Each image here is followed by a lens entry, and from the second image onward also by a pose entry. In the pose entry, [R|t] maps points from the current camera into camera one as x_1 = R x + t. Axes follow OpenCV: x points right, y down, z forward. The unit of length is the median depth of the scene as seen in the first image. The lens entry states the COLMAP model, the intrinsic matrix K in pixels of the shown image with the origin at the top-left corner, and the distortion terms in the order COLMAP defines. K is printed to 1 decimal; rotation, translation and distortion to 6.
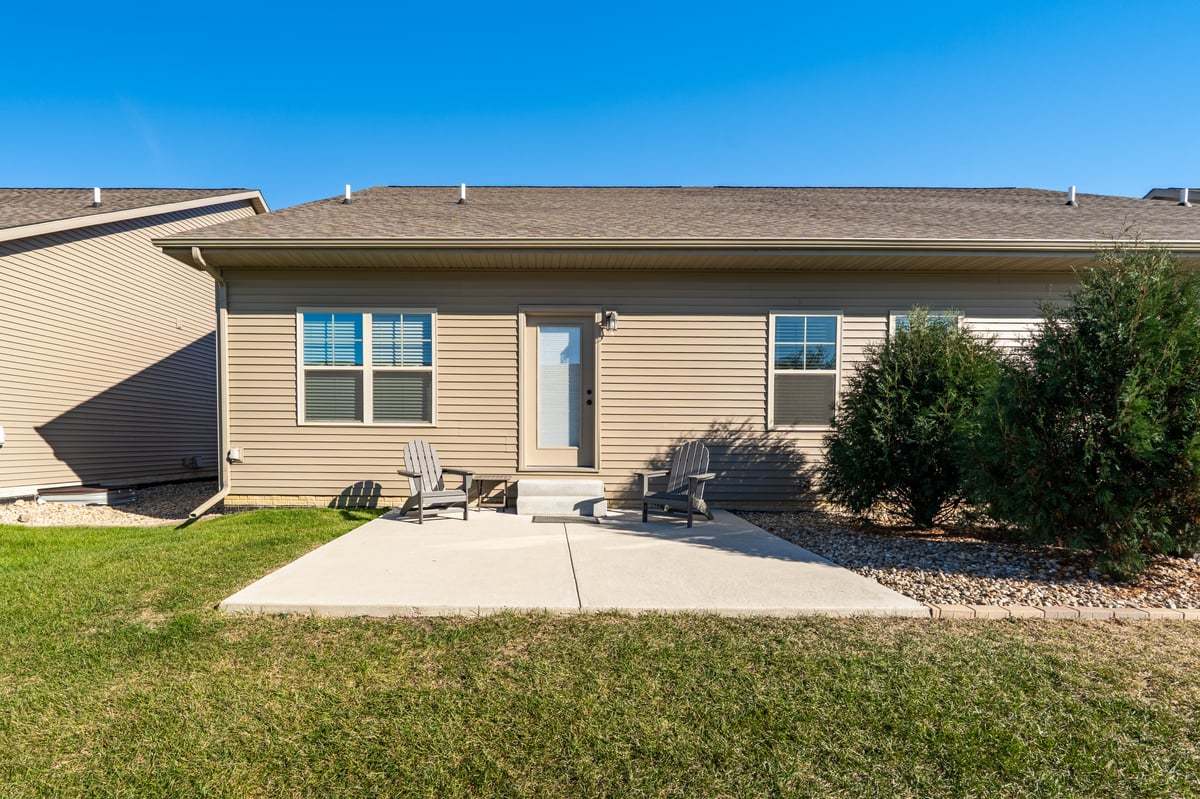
lens RADIAL K [[576.8, 0, 600.1], [0, 576.8, 468.2], [0, 0, 1]] dist [-0.000424, 0.000759]
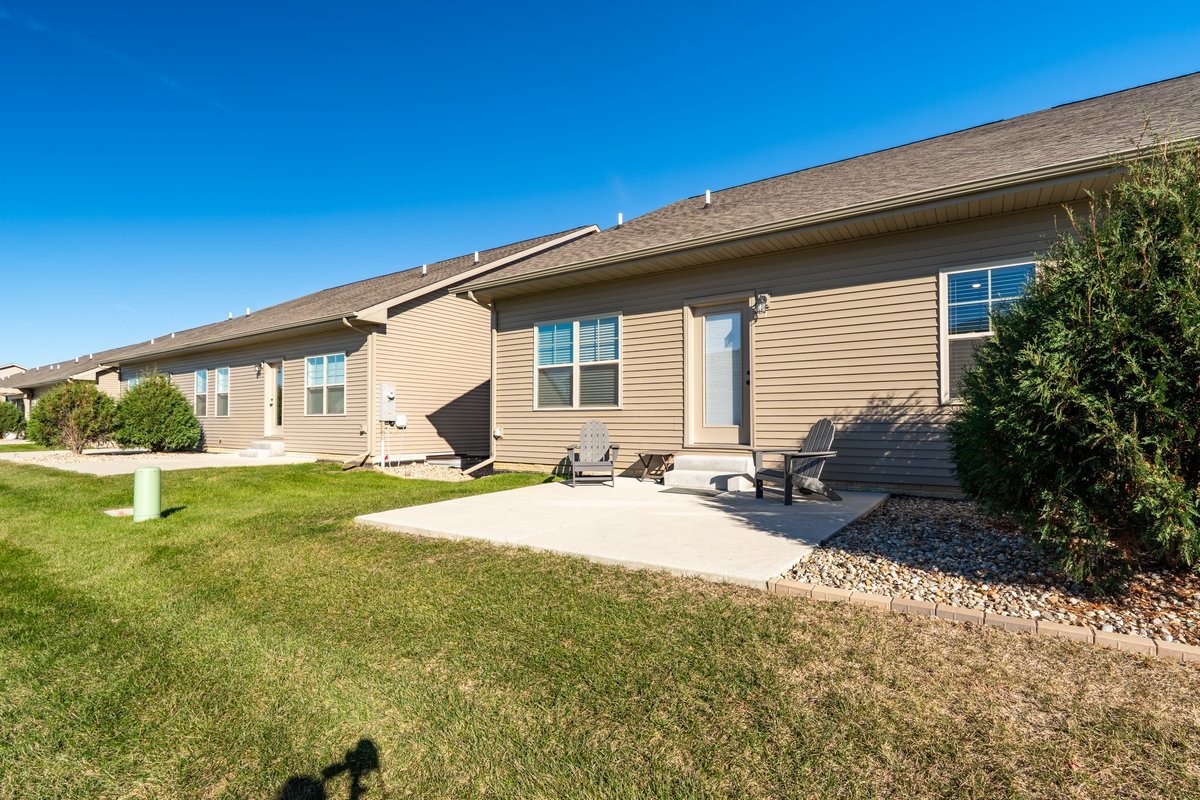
lens RADIAL K [[565.6, 0, 597.8], [0, 565.6, 413.3], [0, 0, 1]] dist [0.001132, 0.000414]
pose [[0.831253, -0.019154, -0.555564, 0.326986], [-0.016084, 0.998159, -0.058479, 0.005737], [0.555662, 0.057546, 0.829415, 0.003890]]
